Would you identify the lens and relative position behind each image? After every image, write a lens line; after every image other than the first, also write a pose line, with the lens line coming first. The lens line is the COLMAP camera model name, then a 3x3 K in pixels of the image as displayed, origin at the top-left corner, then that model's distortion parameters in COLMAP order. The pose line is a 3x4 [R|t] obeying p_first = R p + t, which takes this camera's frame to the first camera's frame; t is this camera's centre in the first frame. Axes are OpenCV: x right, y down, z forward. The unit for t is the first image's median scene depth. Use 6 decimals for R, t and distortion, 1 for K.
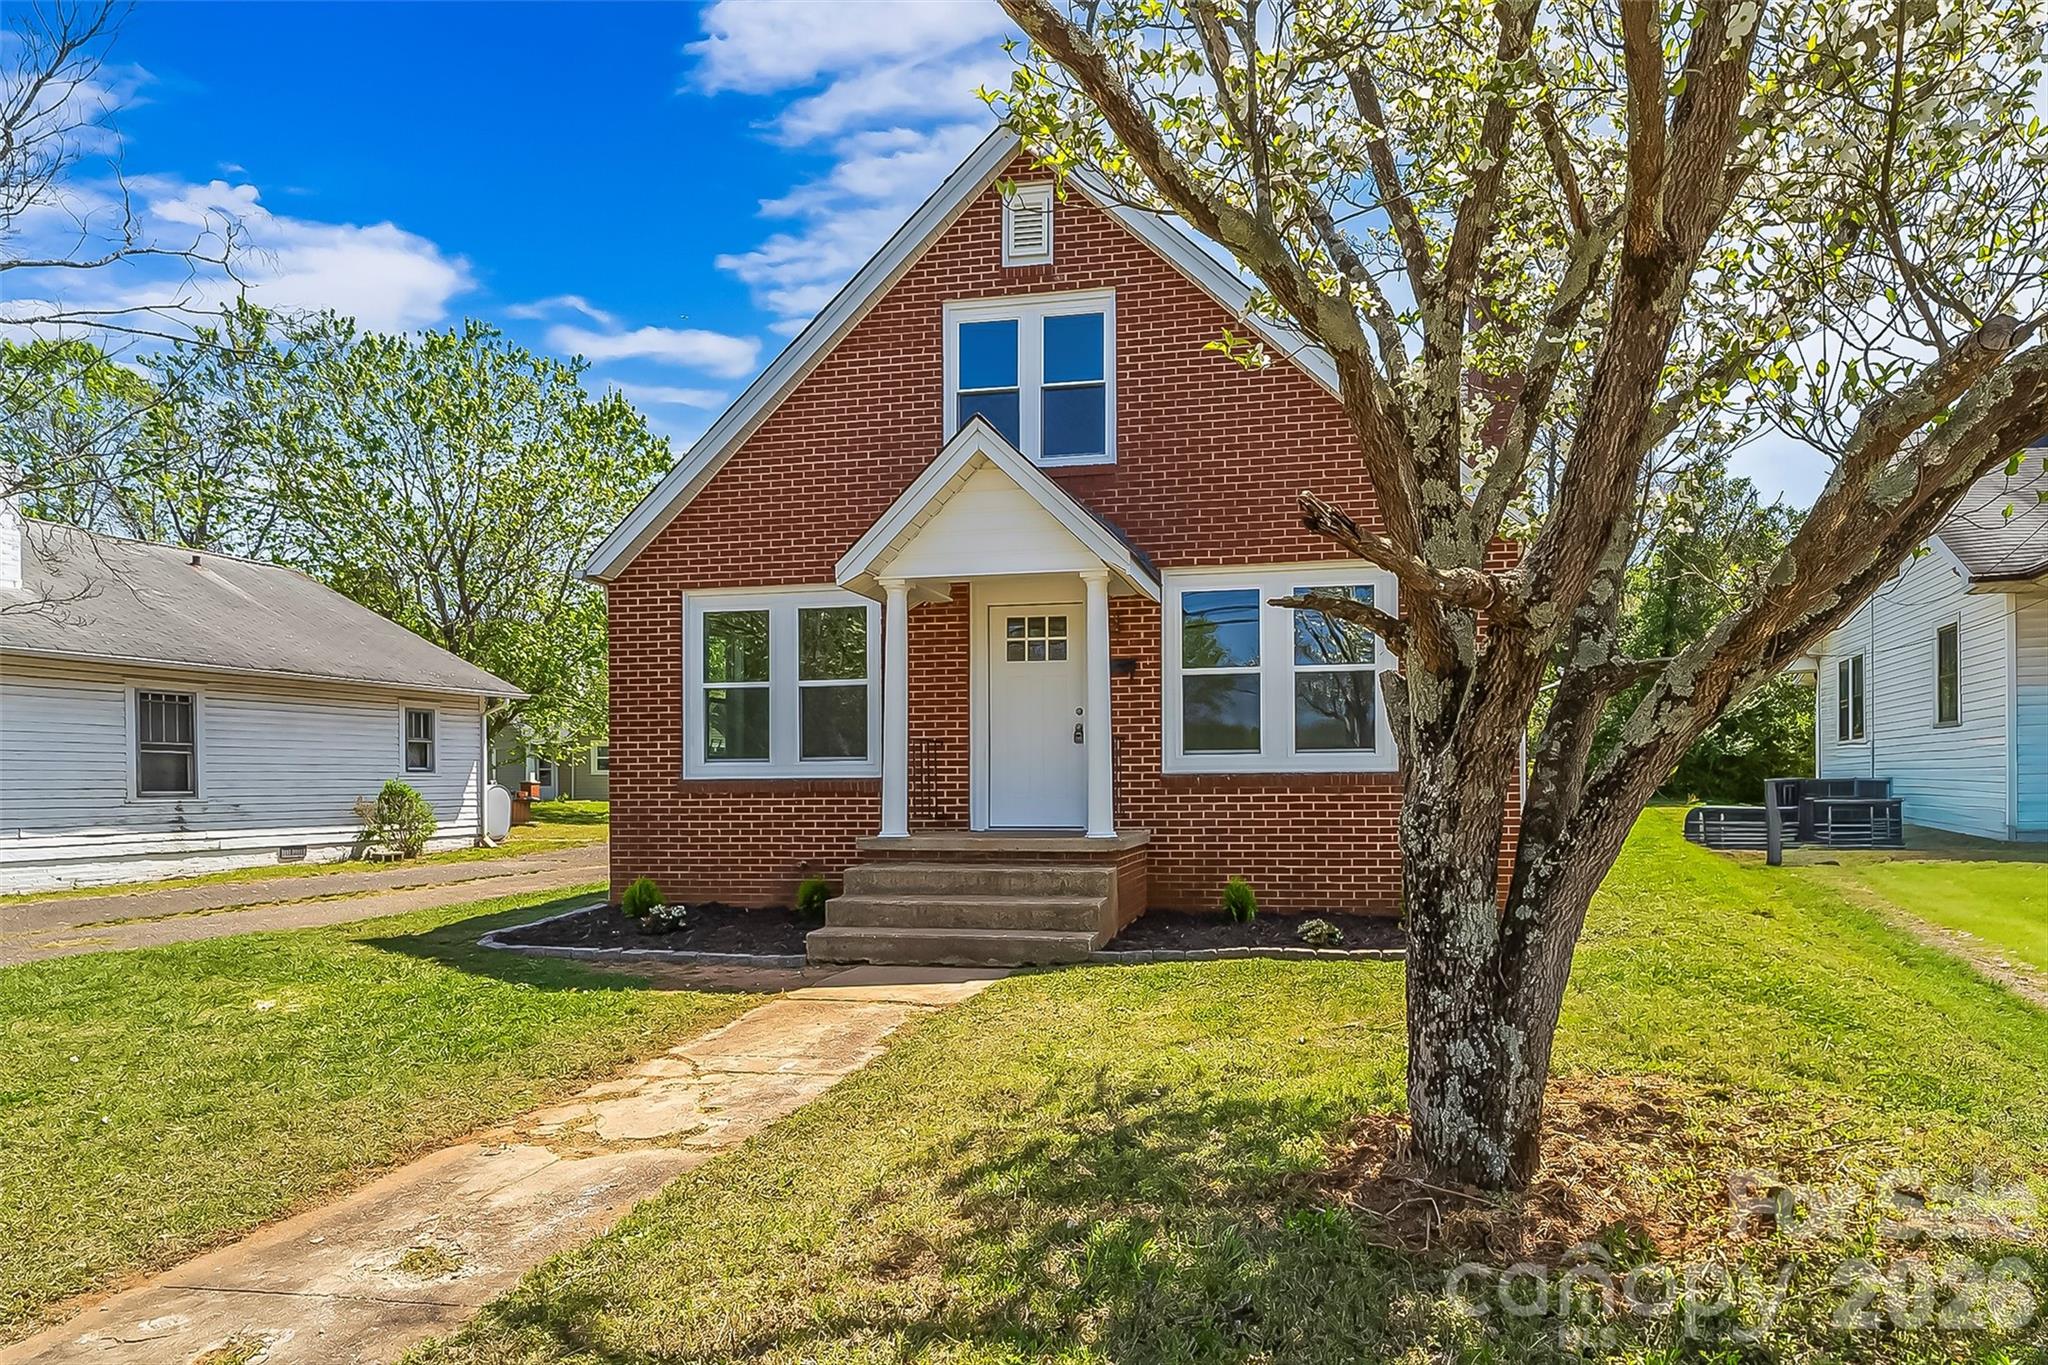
lens RADIAL K [[1000.7, 0, 1023.9], [0, 1000.7, 722.0], [0, 0, 1]] dist [-0.001882, -0.000313]
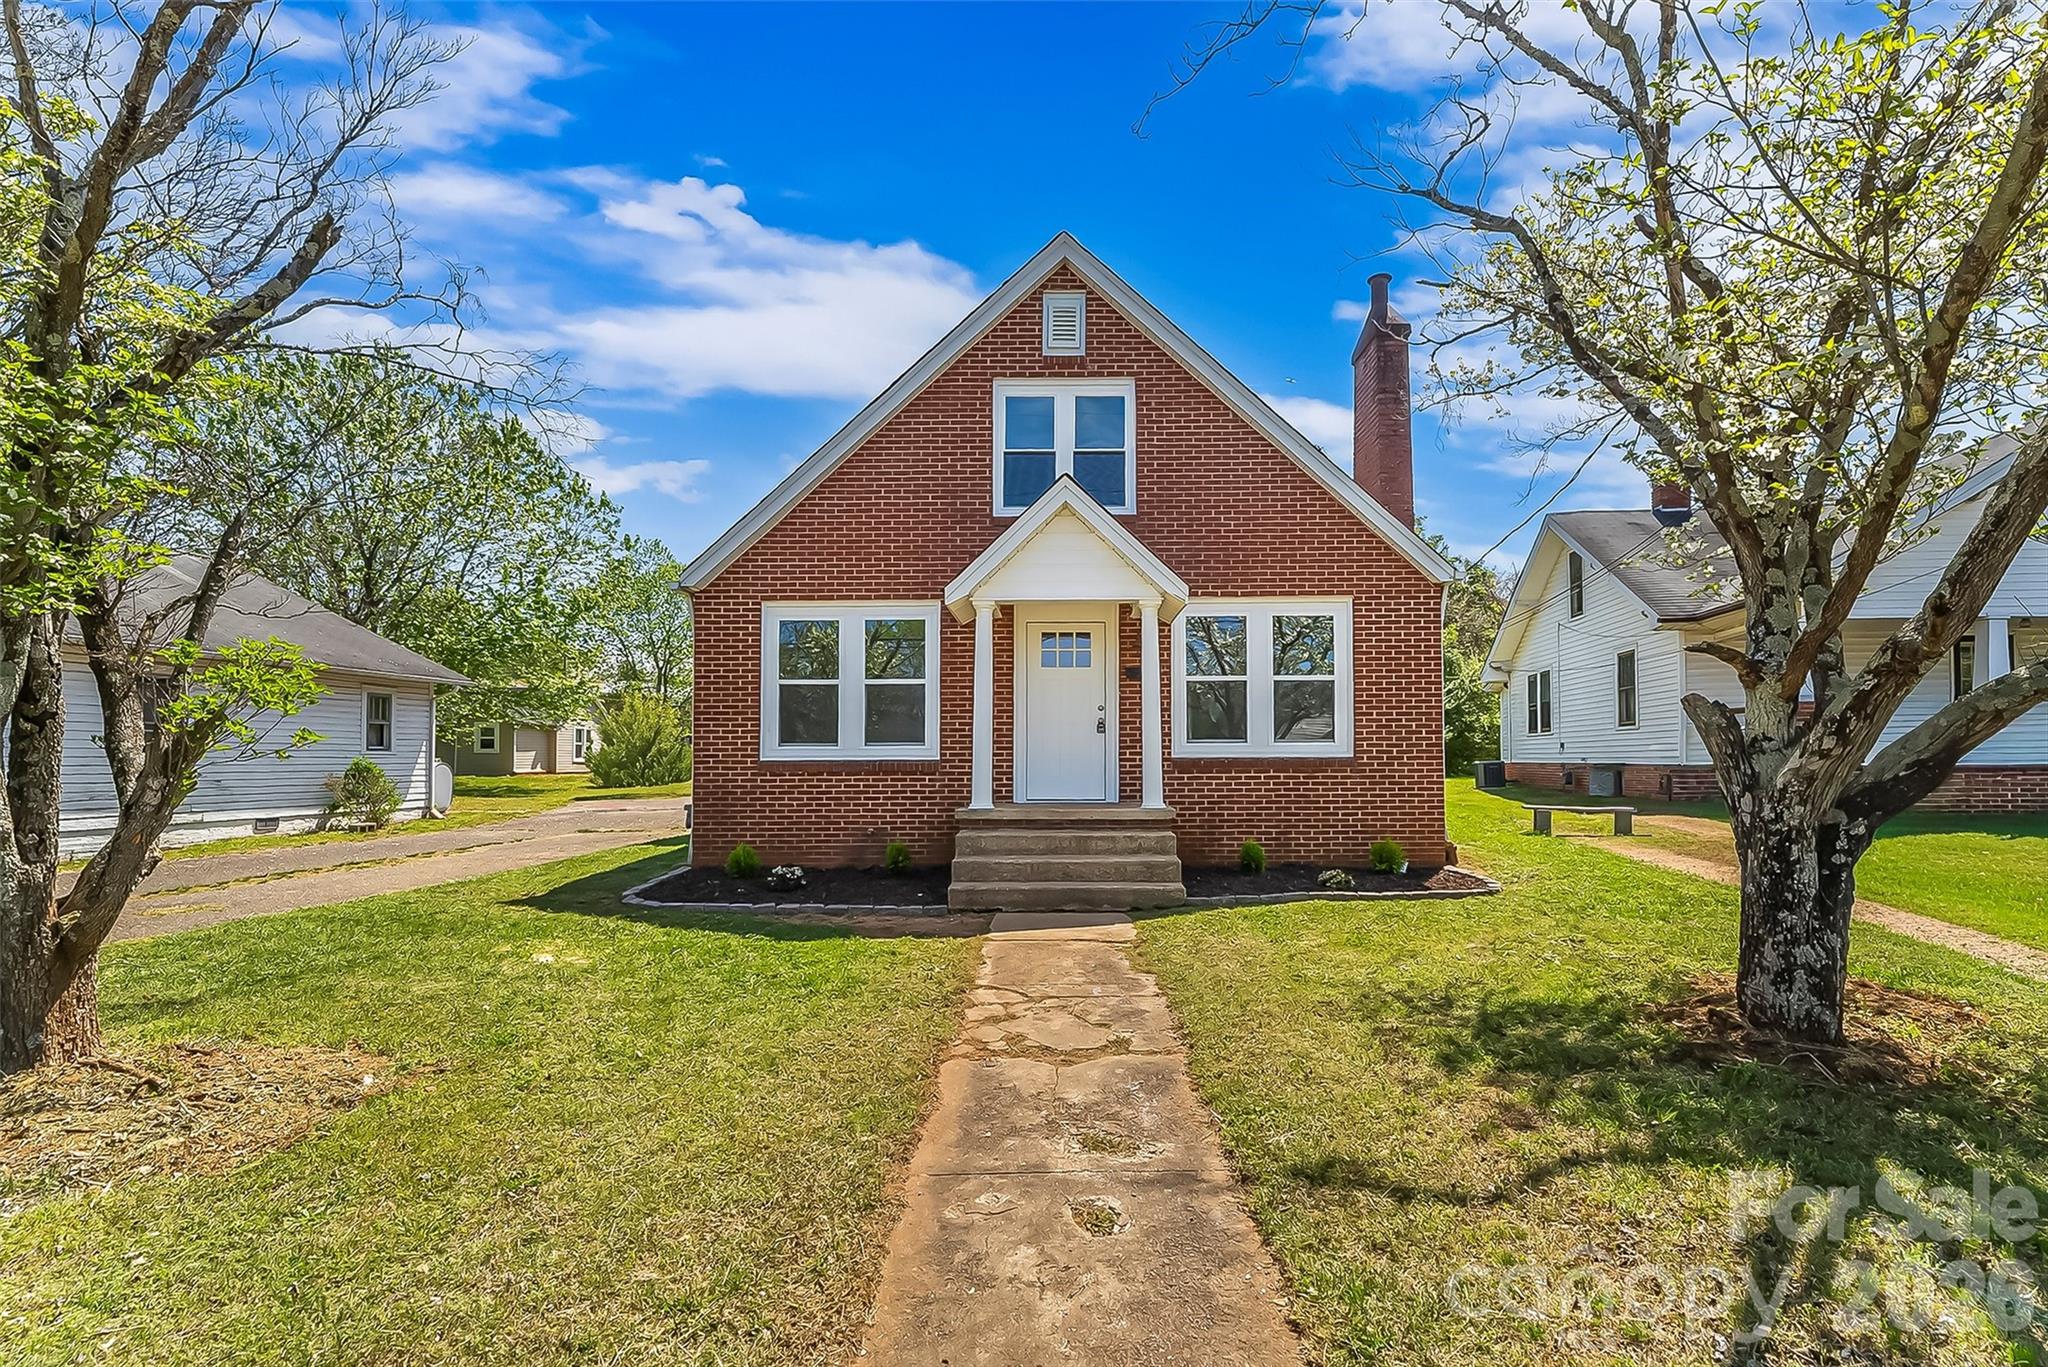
lens RADIAL K [[820.9, 0, 1015.0], [0, 820.9, 692.5], [0, 0, 1]] dist [-0.001213, -0.000185]
pose [[0.989323, 0.016008, 0.144860, -0.200349], [-0.012528, 0.999611, -0.024902, -0.002851], [-0.145202, 0.022821, 0.989139, -0.009485]]
